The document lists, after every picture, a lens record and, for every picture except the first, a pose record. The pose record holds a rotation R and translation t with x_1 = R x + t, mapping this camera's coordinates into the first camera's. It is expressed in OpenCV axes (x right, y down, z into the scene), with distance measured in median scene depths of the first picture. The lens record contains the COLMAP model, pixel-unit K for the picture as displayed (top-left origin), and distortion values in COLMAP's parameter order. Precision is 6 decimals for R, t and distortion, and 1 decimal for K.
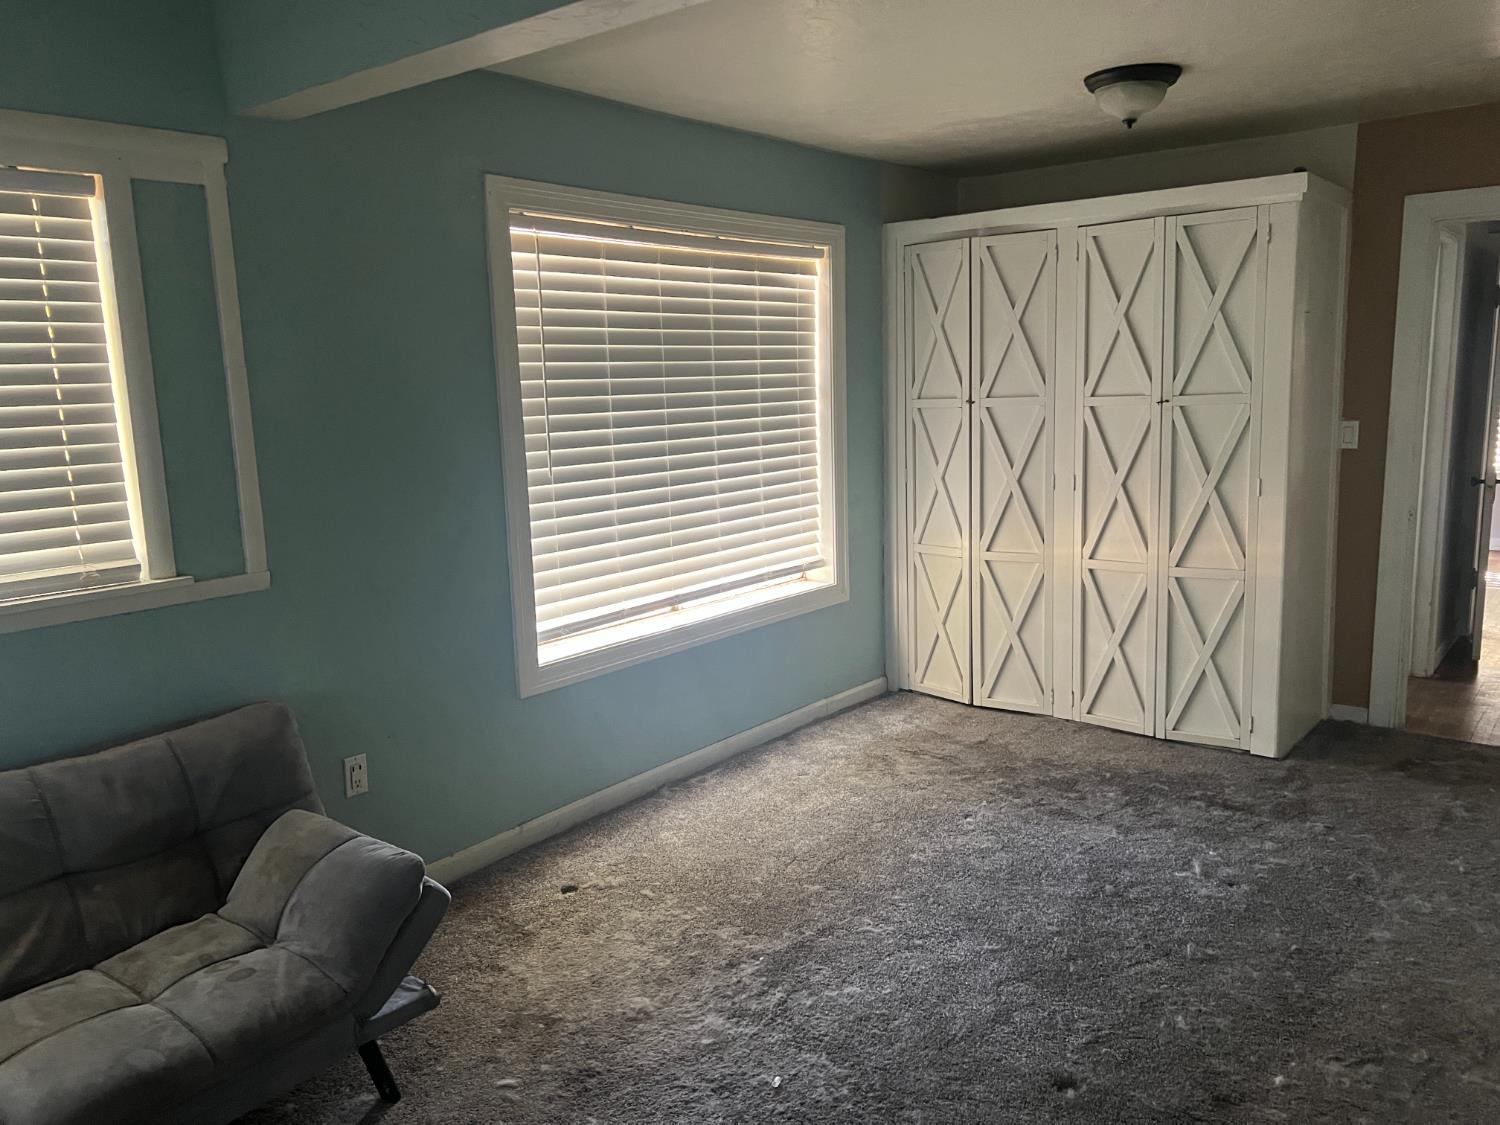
lens RADIAL K [[1146.0, 0, 750.0], [0, 1146.0, 562.5], [0, 0, 1]] dist [0.000342, -0.002325]
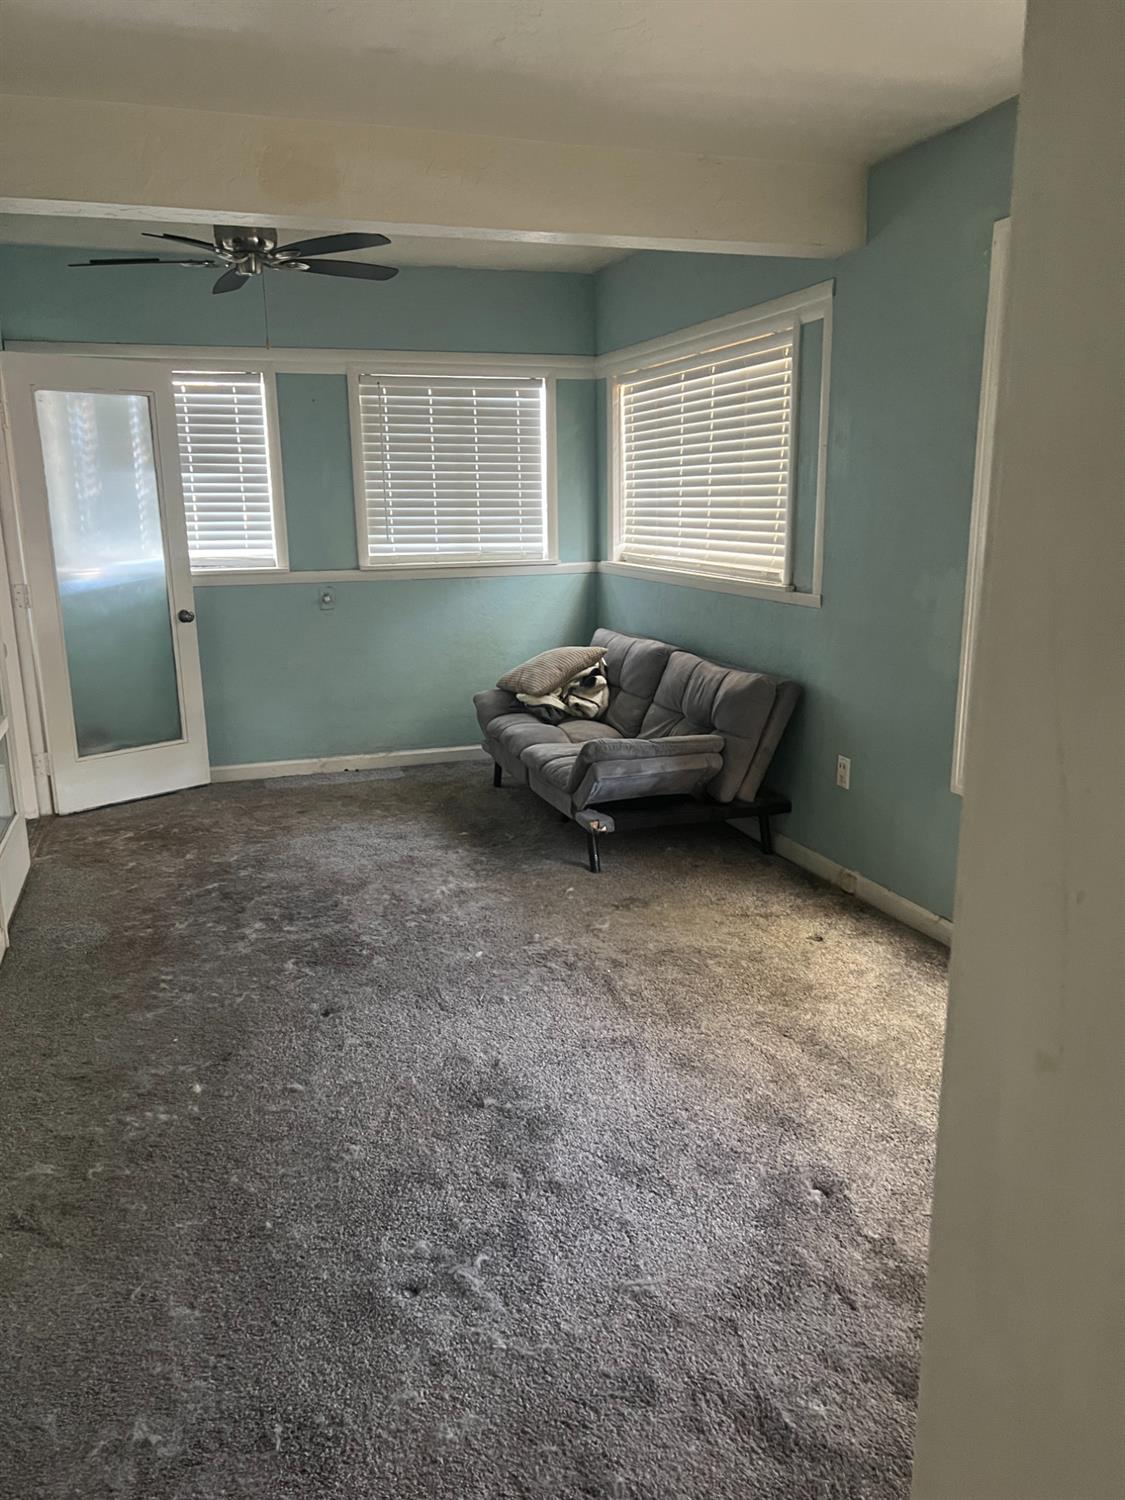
lens RADIAL K [[1146.0, 0, 562.5], [0, 1146.0, 750.0], [0, 0, 1]] dist [0.000342, -0.002325]
pose [[-0.548358, 0.208744, -0.809771, 0.921457], [-0.113270, 0.940879, 0.319245, -0.225566], [0.828537, 0.266783, -0.492294, 1.465016]]
